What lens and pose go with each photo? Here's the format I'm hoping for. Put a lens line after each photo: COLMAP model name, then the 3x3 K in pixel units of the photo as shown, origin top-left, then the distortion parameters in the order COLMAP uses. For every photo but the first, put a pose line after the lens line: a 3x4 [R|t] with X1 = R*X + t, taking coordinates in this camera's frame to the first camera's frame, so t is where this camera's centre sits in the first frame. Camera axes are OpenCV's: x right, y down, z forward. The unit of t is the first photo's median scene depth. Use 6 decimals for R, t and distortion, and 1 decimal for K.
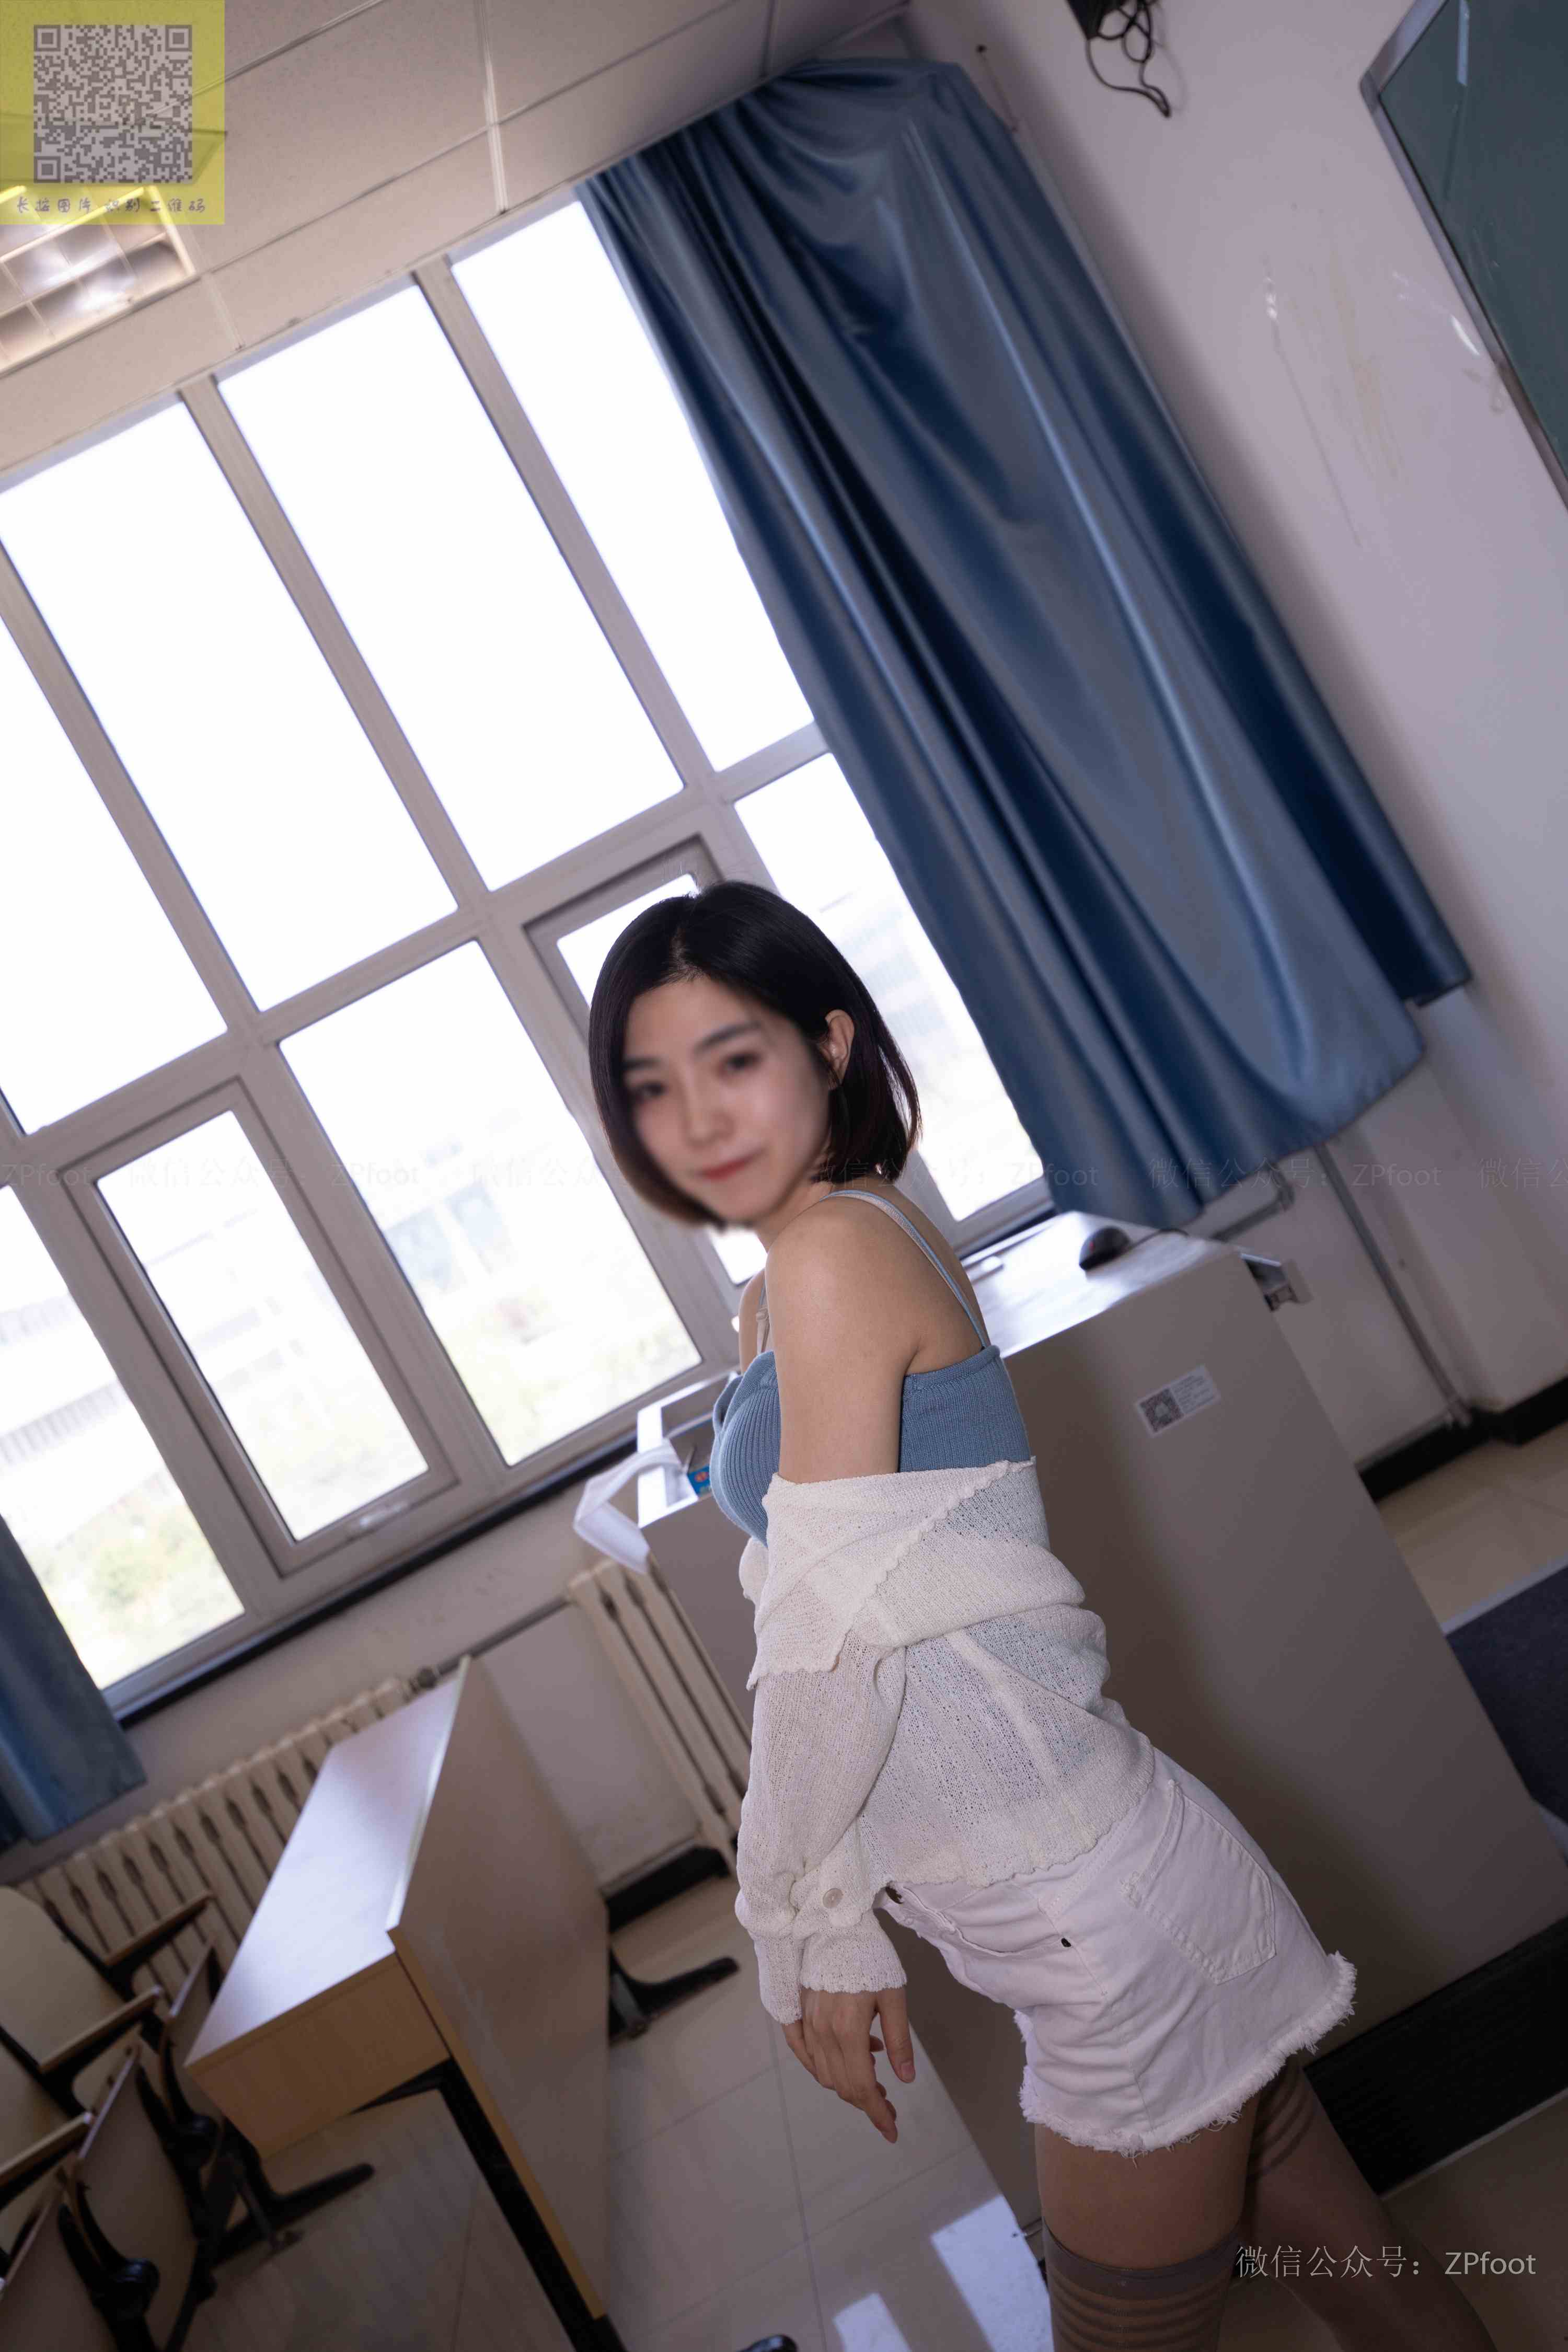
lens RADIAL K [[2212.8, 0, 778.5], [0, 2212.8, 1165.1], [0, 0, 1]] dist [0.036158, 0.003124]
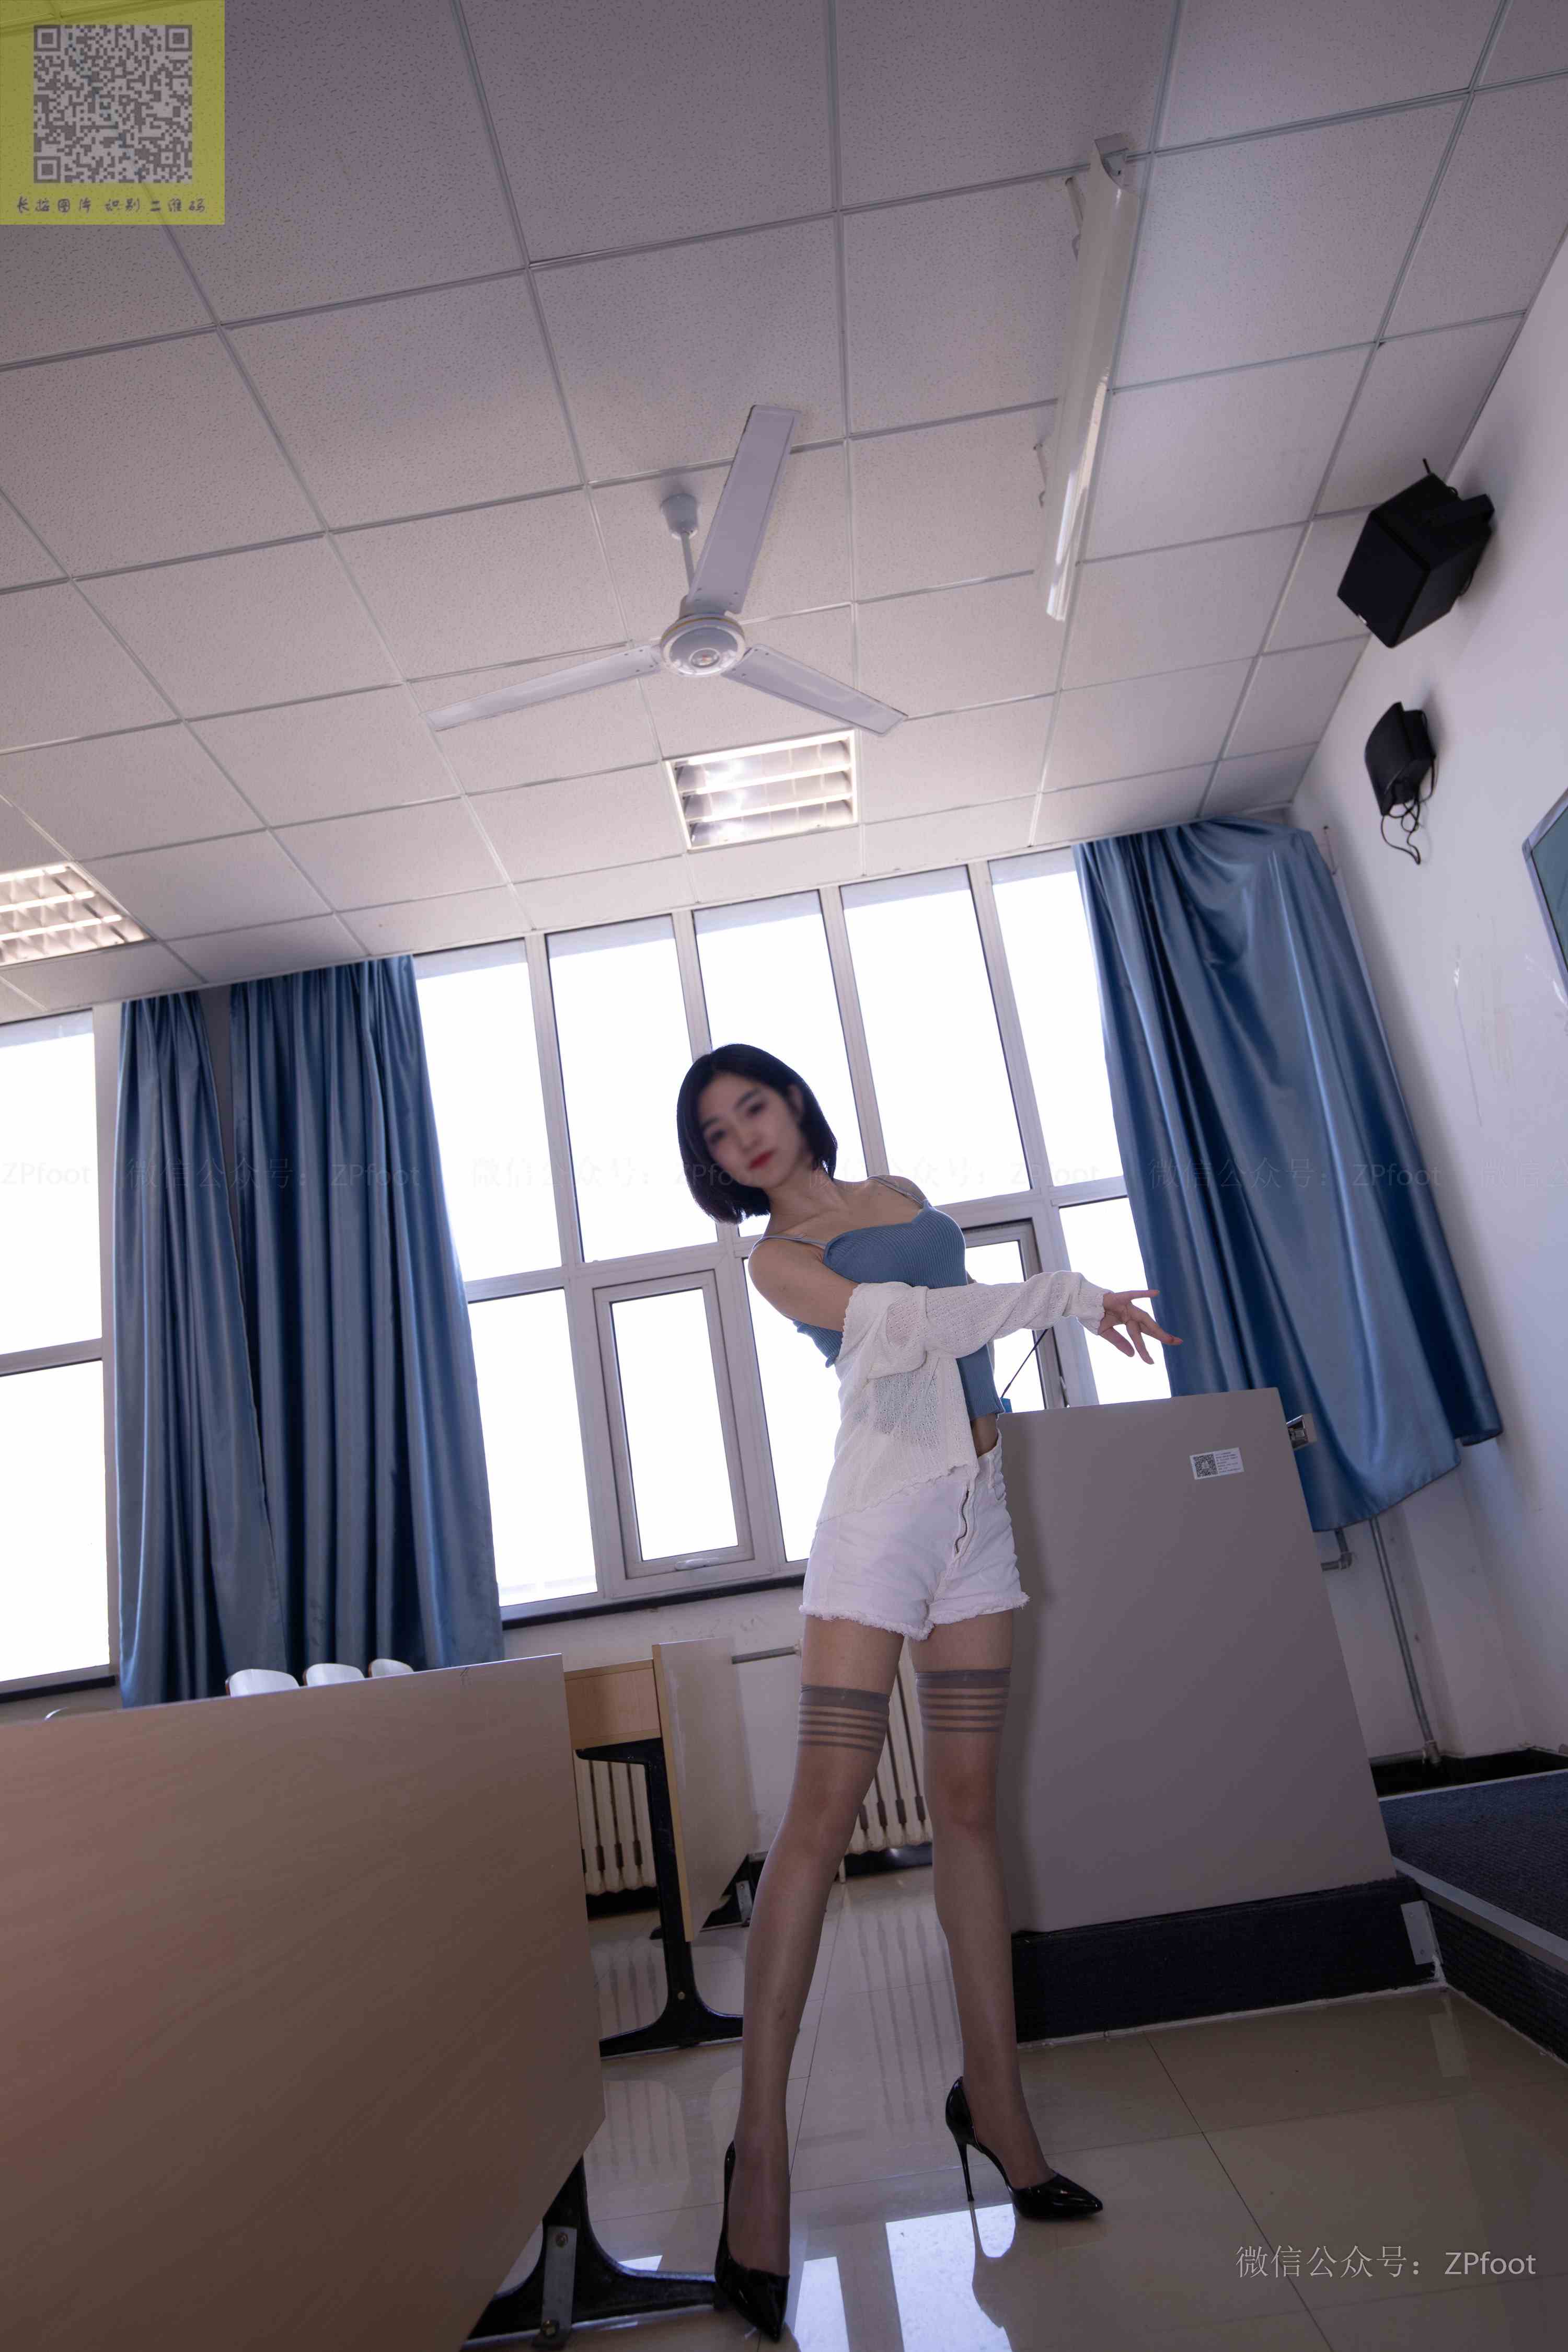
lens RADIAL K [[1586.0, 0, 778.5], [0, 1586.0, 1157.9], [0, 0, 1]] dist [0.001342, 0.003120]
pose [[0.931138, 0.284289, -0.228389, 0.046860], [-0.338699, 0.906320, -0.252721, 0.175799], [0.135148, 0.312673, 0.940197, -0.124770]]
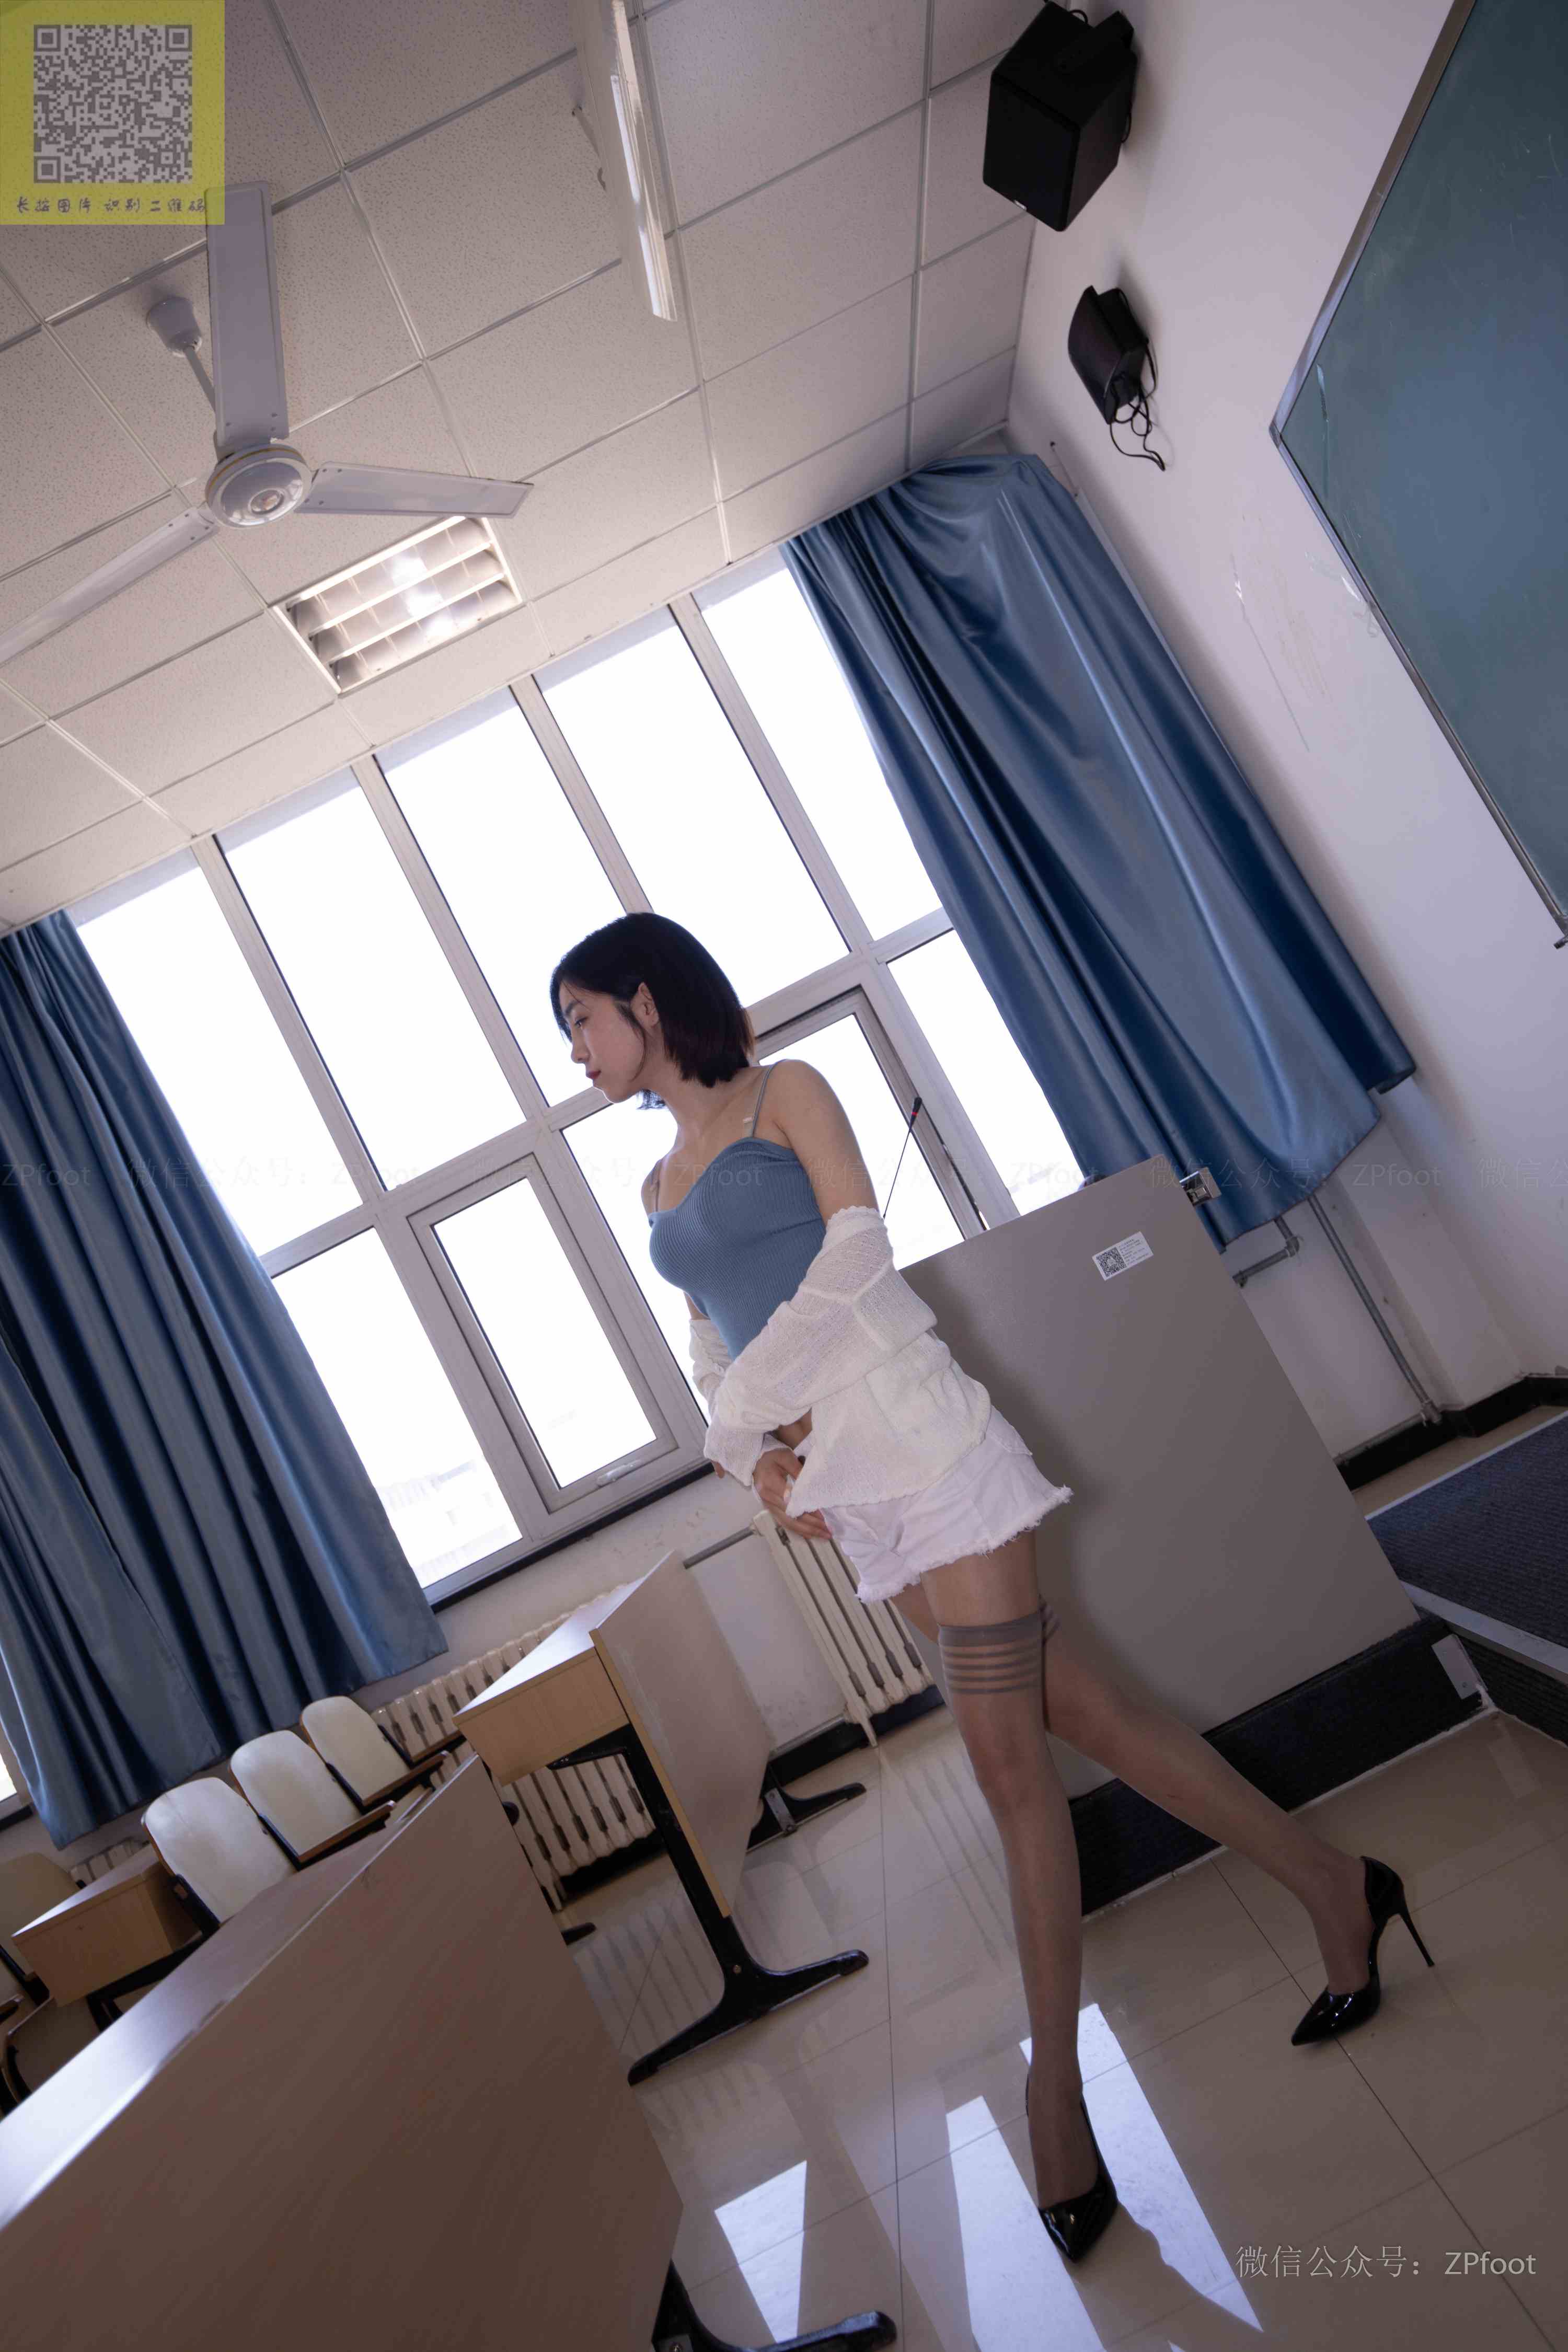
lens RADIAL K [[1795.0, 0, 771.7], [0, 1795.0, 1159.6], [0, 0, 1]] dist [0.012066, 0.006348]
pose [[0.992046, 0.006583, -0.125703, 0.056338], [-0.022564, 0.991756, -0.126140, 0.113447], [0.123837, 0.127973, 0.984016, -0.119346]]
